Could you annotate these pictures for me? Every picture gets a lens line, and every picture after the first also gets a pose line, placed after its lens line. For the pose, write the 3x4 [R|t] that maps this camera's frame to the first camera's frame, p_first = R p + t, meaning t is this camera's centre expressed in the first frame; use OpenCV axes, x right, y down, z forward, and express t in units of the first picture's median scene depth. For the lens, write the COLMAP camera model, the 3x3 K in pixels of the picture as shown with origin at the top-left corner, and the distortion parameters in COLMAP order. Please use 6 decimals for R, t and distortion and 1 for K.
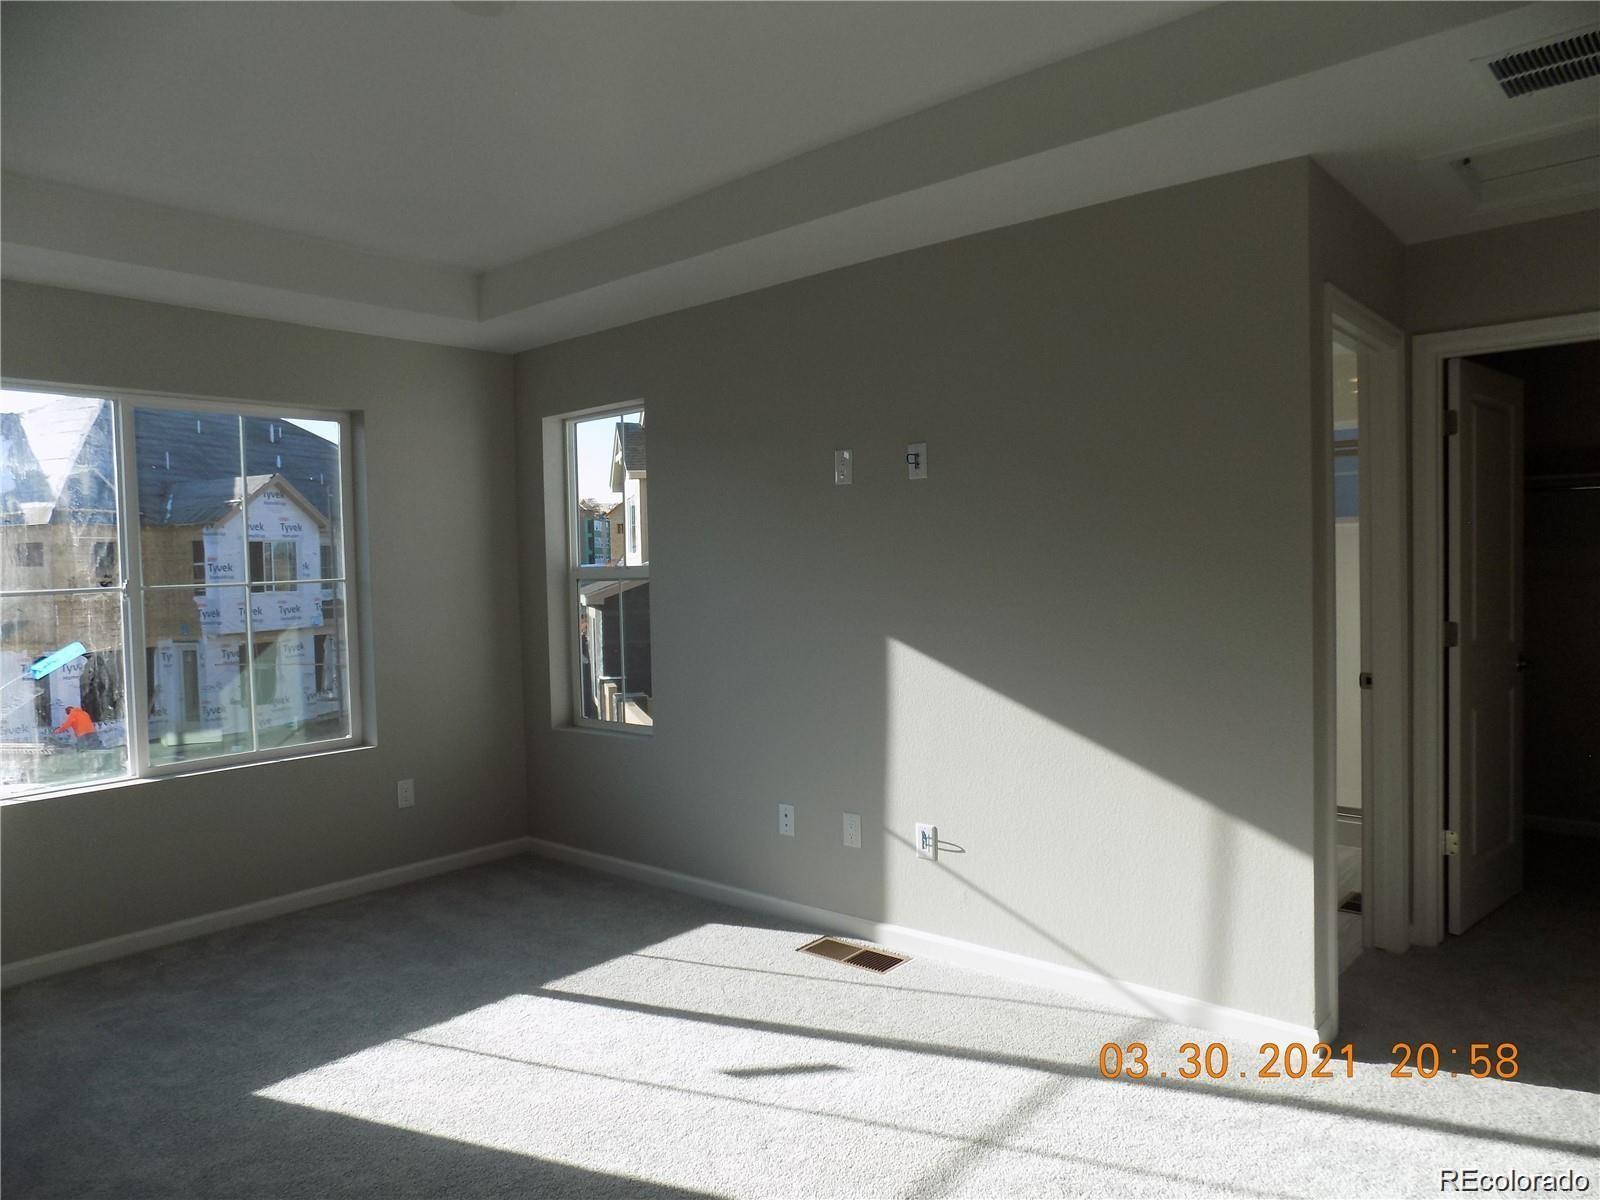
lens RADIAL K [[1080.8, 0, 800.0], [0, 1080.8, 600.0], [0, 0, 1]] dist [-0.071738, 0.074916]
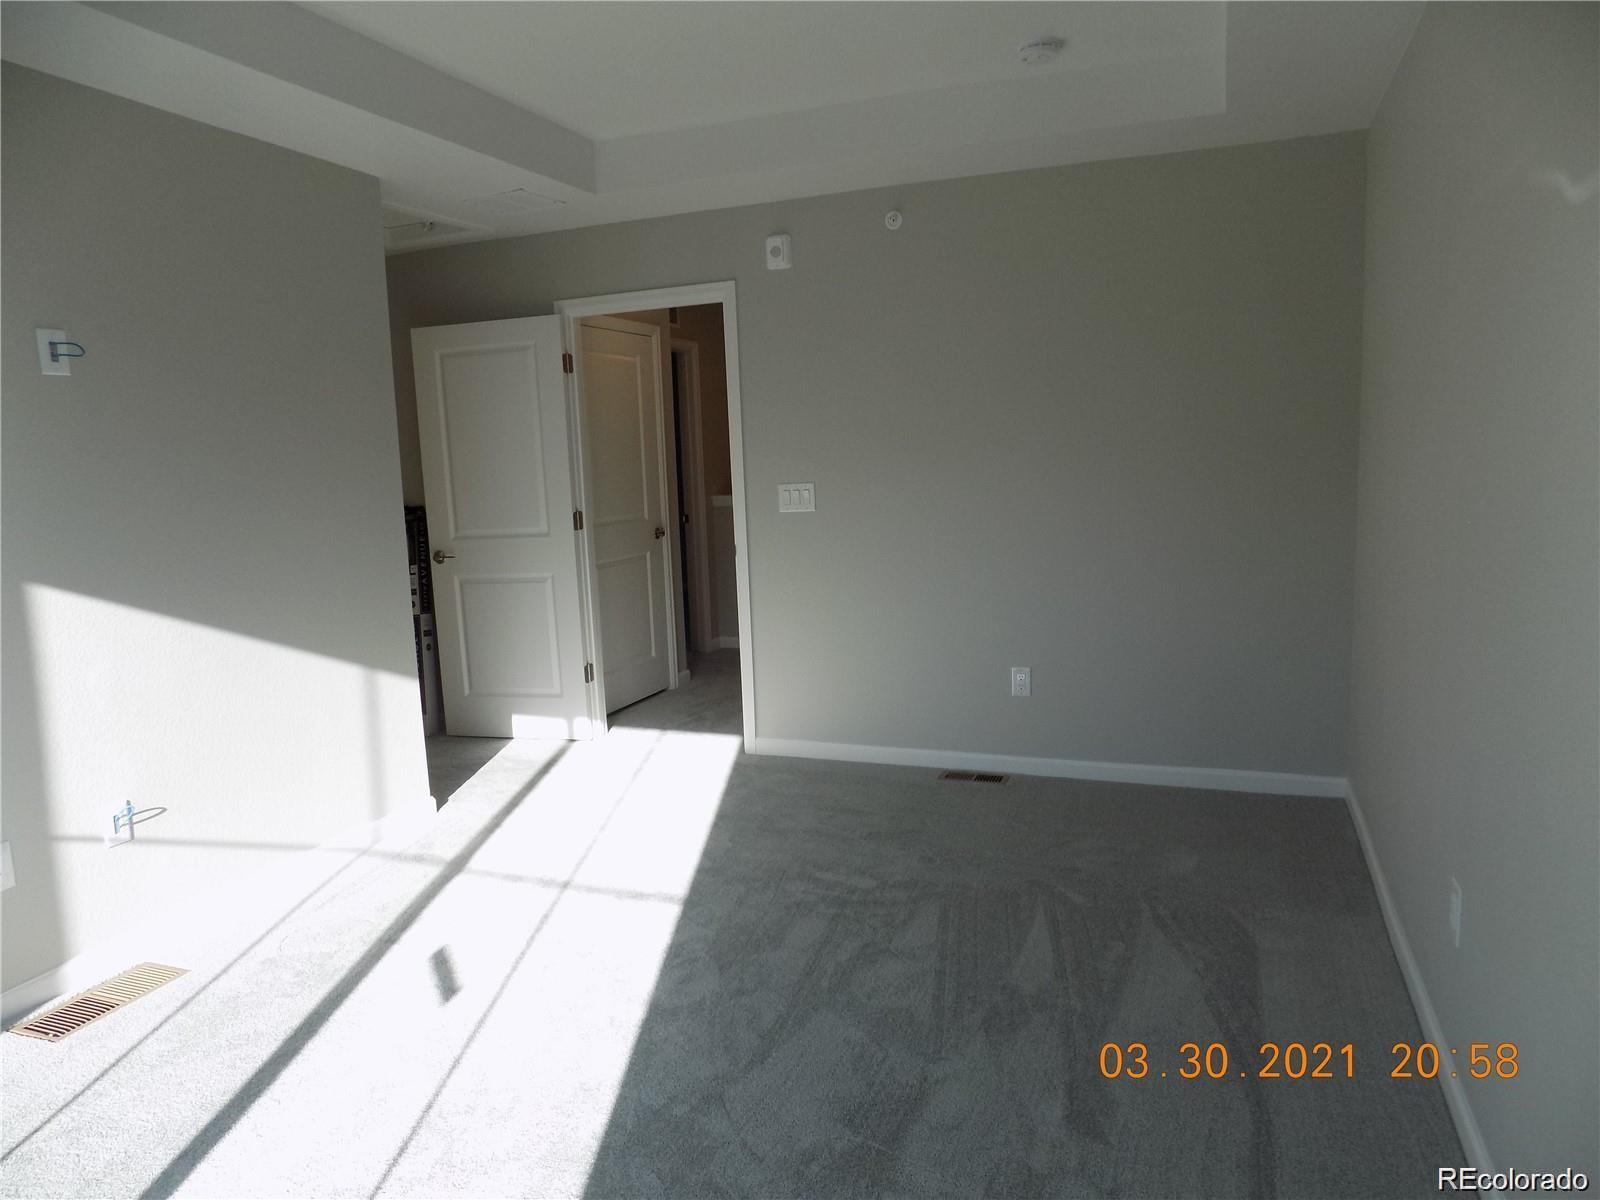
lens RADIAL K [[1080.8, 0, 800.0], [0, 1080.8, 600.0], [0, 0, 1]] dist [-0.071738, 0.074916]
pose [[-0.326840, -0.098101, 0.939974, -0.818959], [0.082353, 0.987858, 0.131734, -0.008116], [-0.941485, 0.120465, -0.314793, 0.762581]]
